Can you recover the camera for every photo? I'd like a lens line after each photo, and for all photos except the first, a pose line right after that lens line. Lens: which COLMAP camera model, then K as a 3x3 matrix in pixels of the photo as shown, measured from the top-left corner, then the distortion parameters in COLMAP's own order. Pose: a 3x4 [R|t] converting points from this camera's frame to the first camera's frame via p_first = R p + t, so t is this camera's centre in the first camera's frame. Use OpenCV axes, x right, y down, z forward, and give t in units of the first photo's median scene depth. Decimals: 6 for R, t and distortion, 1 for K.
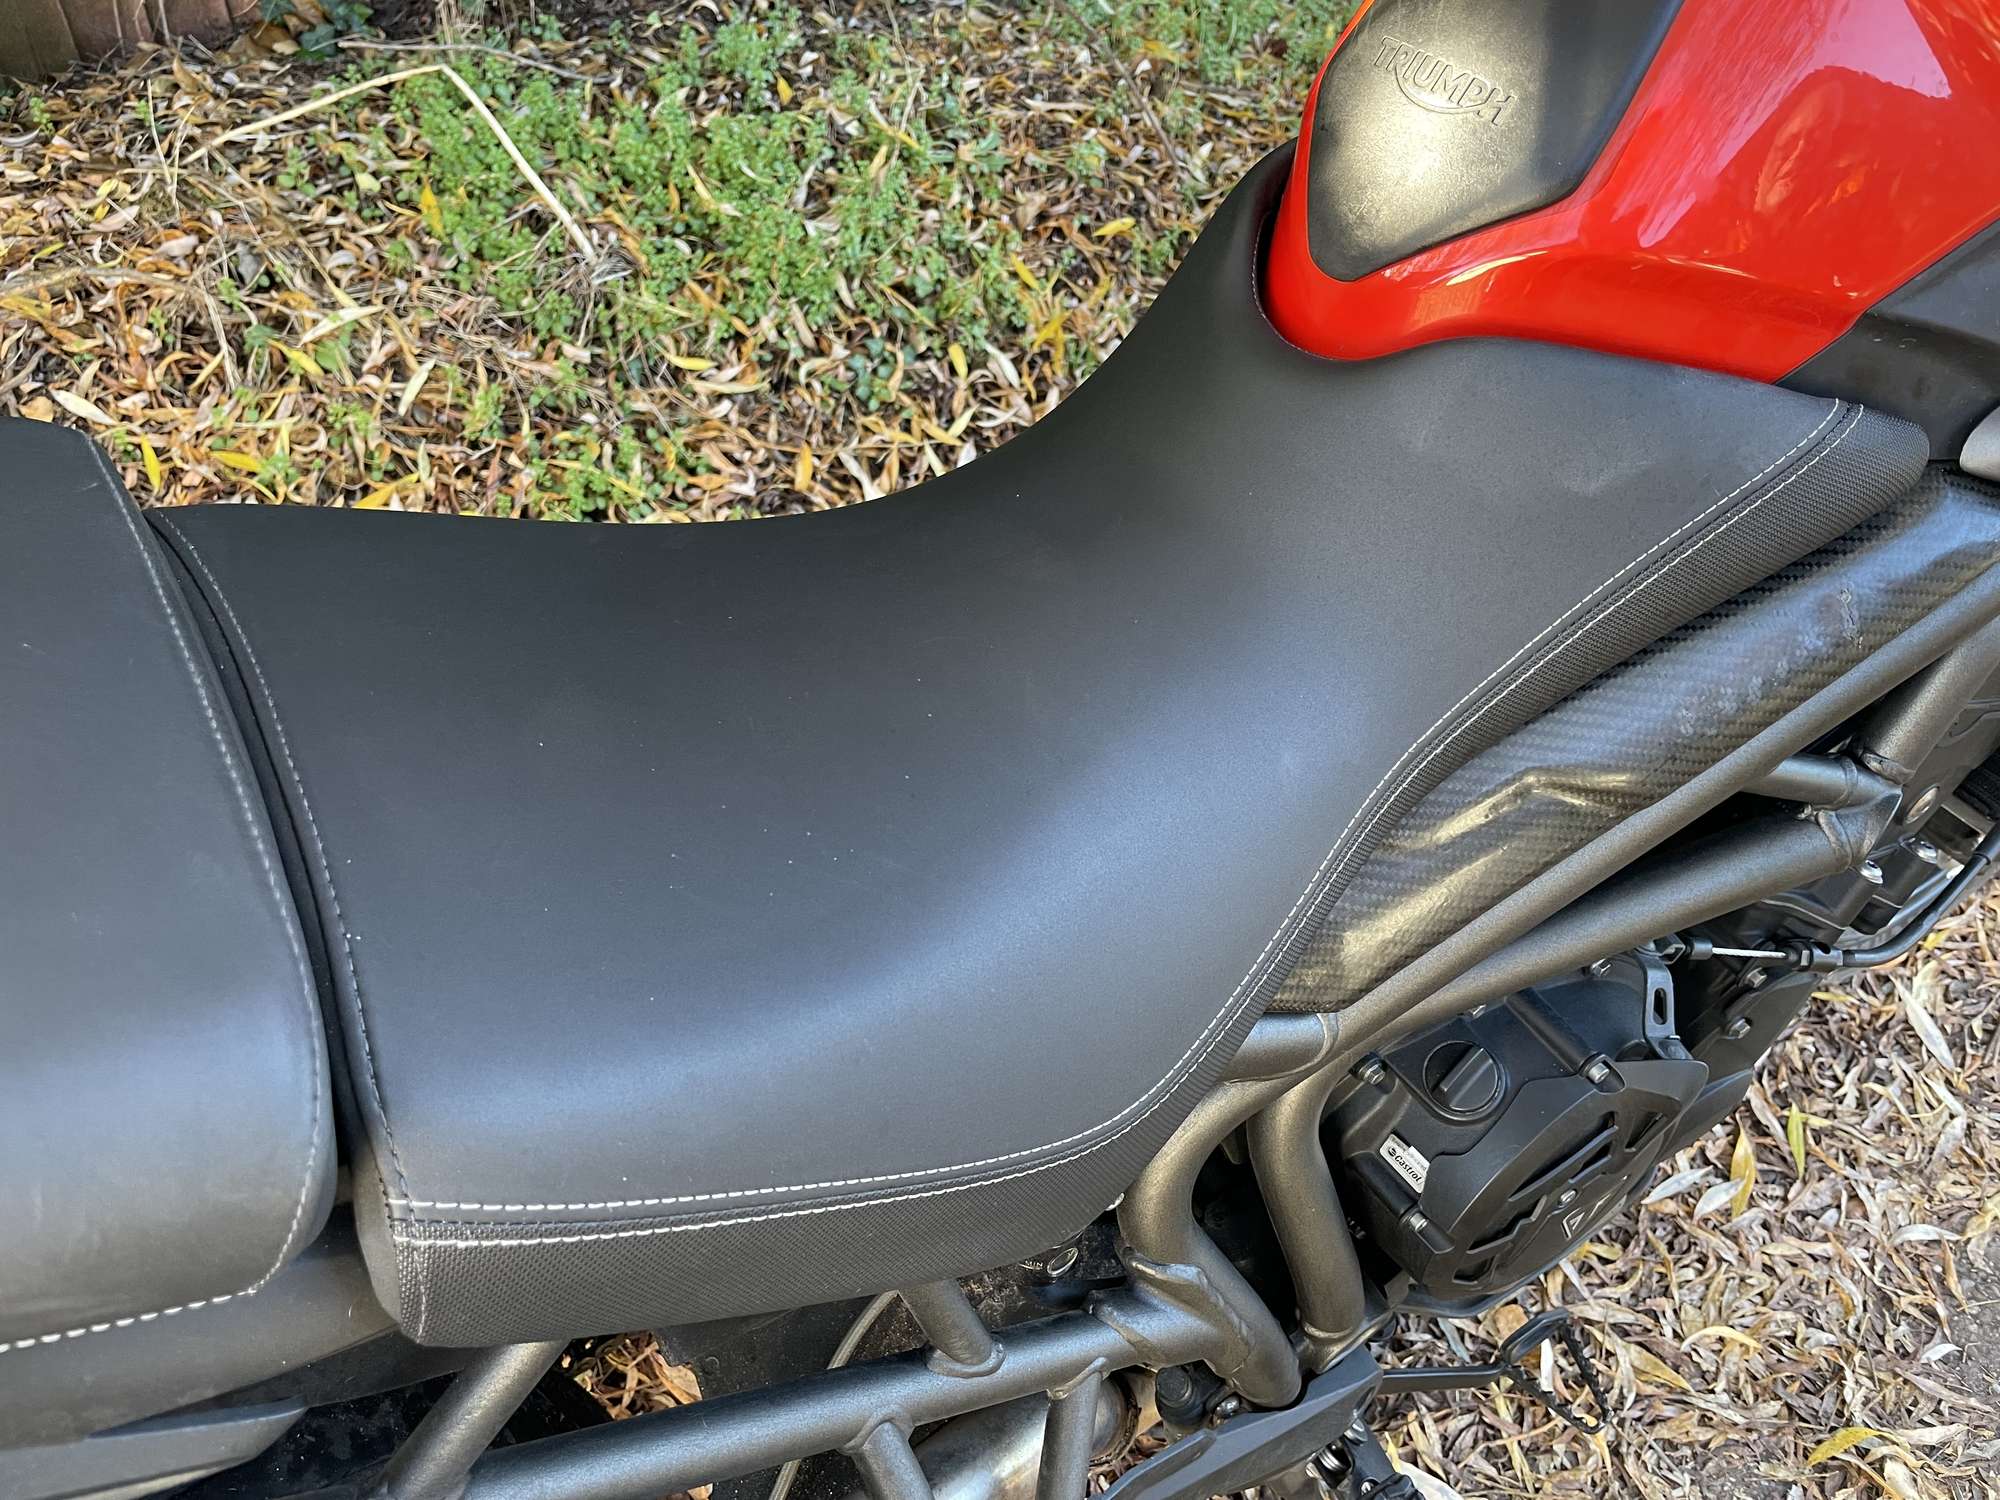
lens RADIAL K [[1532.4, 0, 1019.5], [0, 1532.4, 741.2], [0, 0, 1]] dist [0.077613, -0.119855]
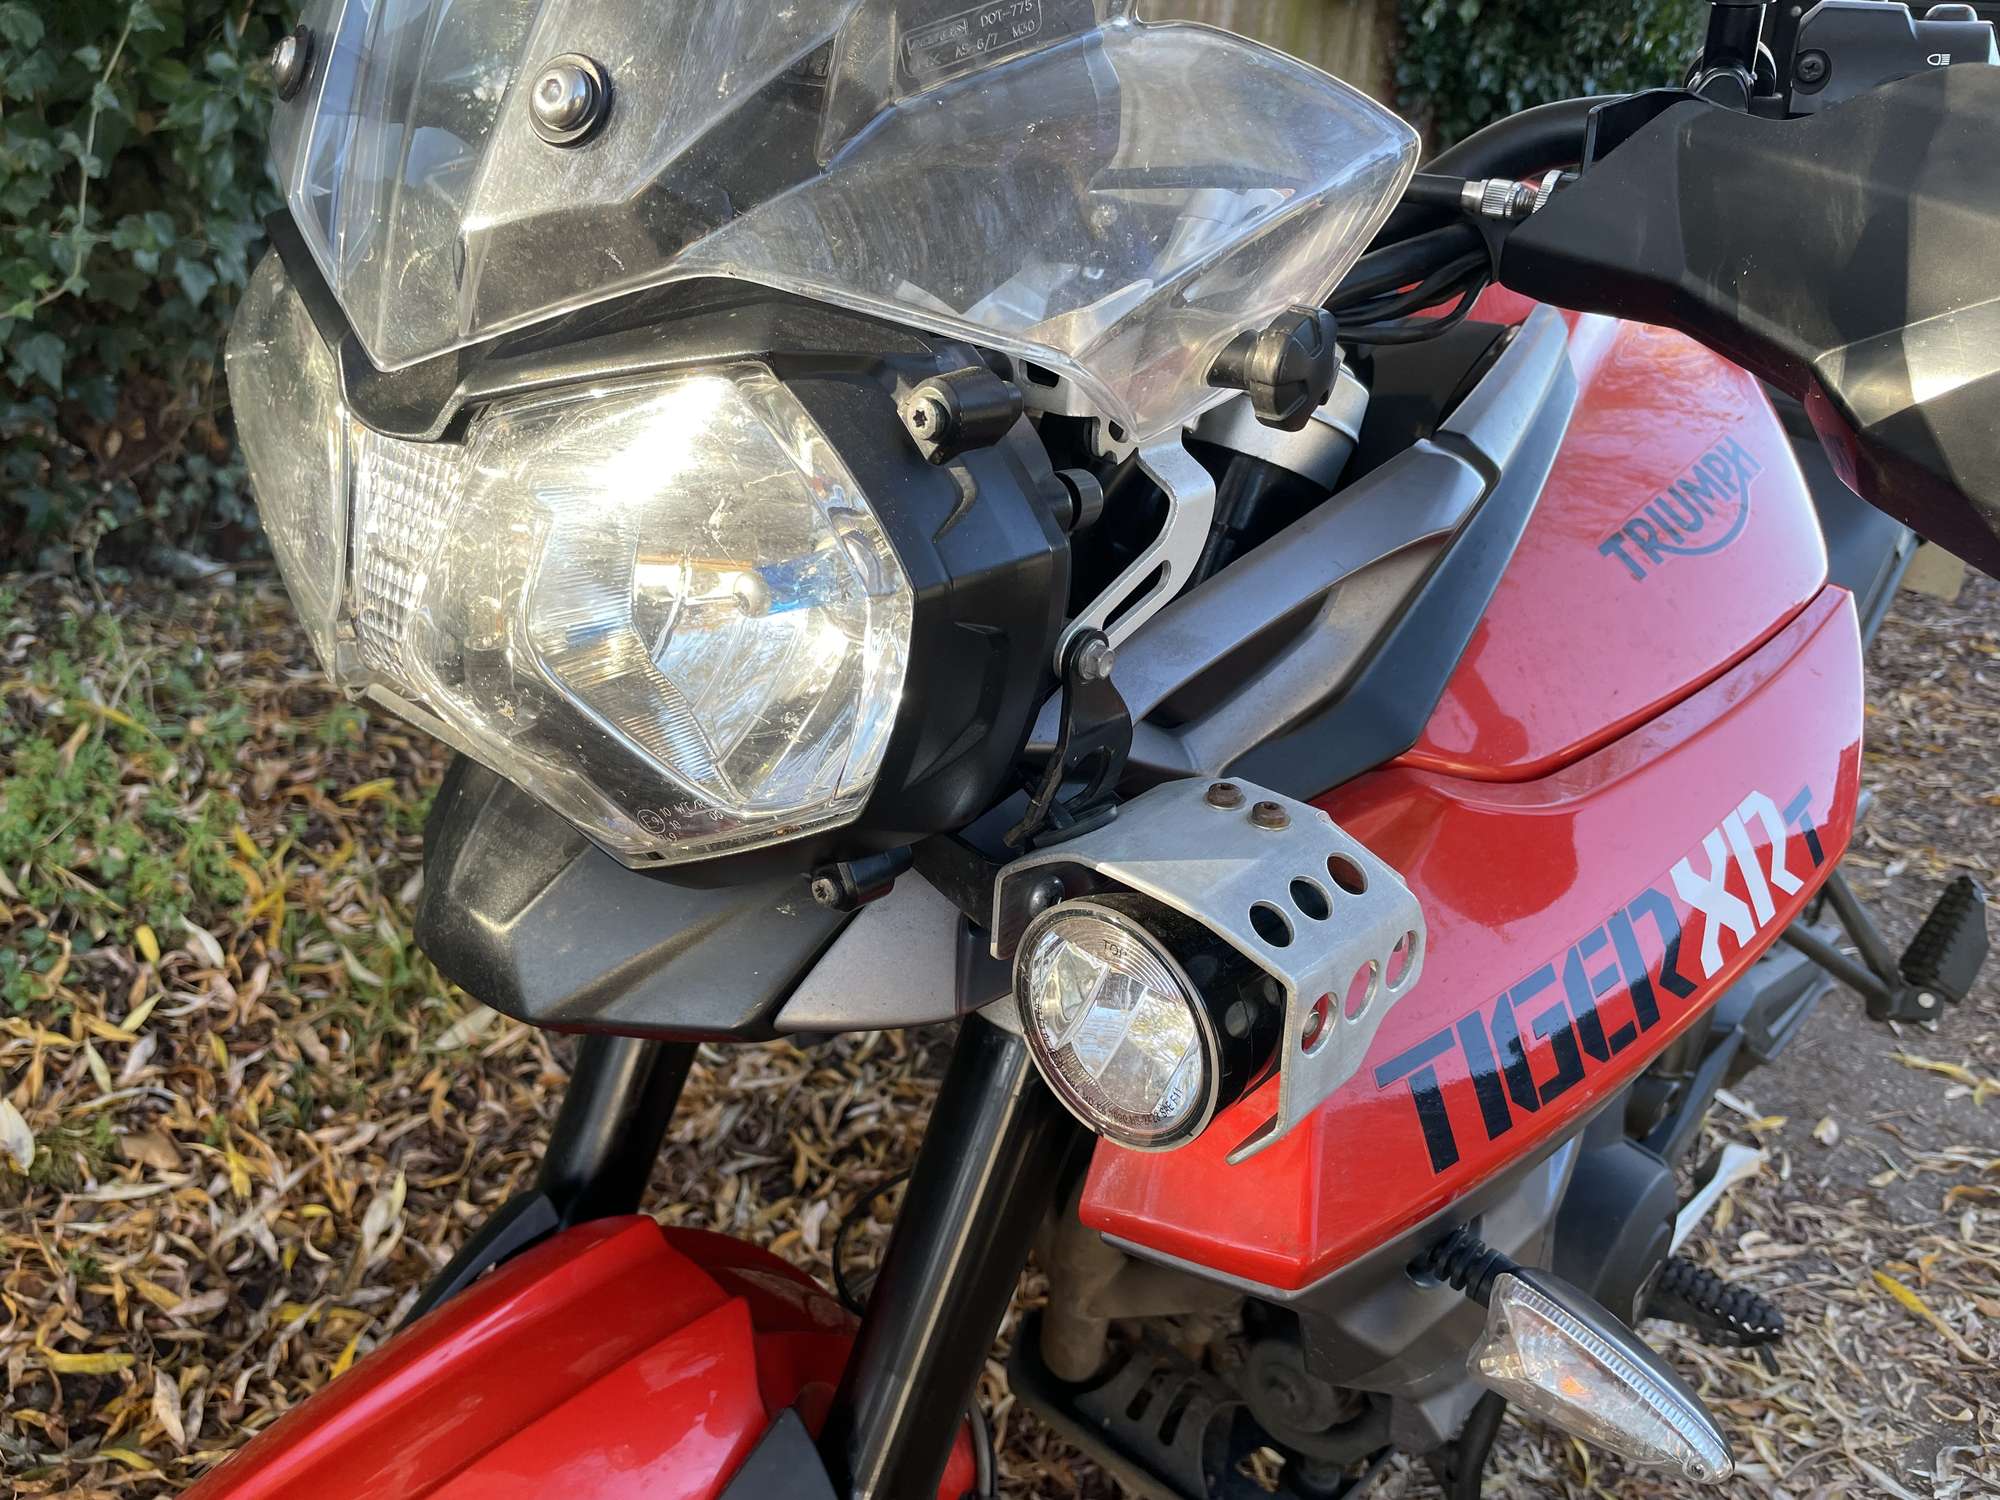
lens RADIAL K [[1534.4, 0, 990.8], [0, 1534.4, 738.0], [0, 0, 1]] dist [0.078510, -0.118444]
pose [[0.965786, -0.058374, 0.252685, 0.214960], [0.140999, 0.935942, -0.322695, -0.003179], [-0.217662, 0.347282, 0.912150, 0.045854]]
